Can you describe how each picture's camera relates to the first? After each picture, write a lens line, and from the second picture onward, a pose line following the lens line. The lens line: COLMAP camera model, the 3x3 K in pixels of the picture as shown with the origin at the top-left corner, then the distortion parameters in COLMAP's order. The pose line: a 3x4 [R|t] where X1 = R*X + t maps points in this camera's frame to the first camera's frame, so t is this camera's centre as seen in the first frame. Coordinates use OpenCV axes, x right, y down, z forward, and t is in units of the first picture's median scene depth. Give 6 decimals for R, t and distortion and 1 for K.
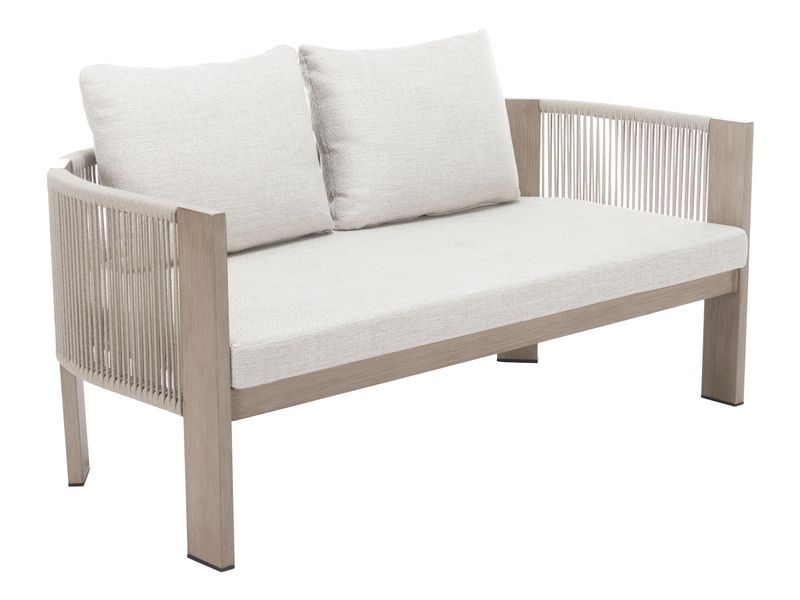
lens RADIAL K [[1884.0, 0, 400.0], [0, 1884.0, 300.0], [0, 0, 1]] dist [-0.029748, 0.047577]
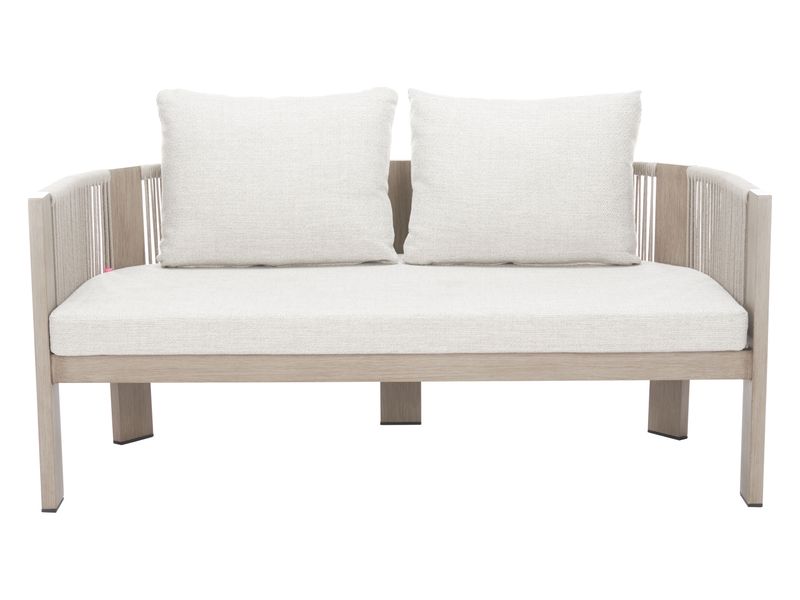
lens RADIAL K [[1884.0, 0, 400.0], [0, 1884.0, 300.0], [0, 0, 1]] dist [-0.029748, 0.047577]
pose [[0.755974, 0.116840, -0.644090, 0.703052], [-0.159194, 0.987217, -0.007763, -0.008993], [0.634949, 0.108404, 0.764911, 0.212317]]
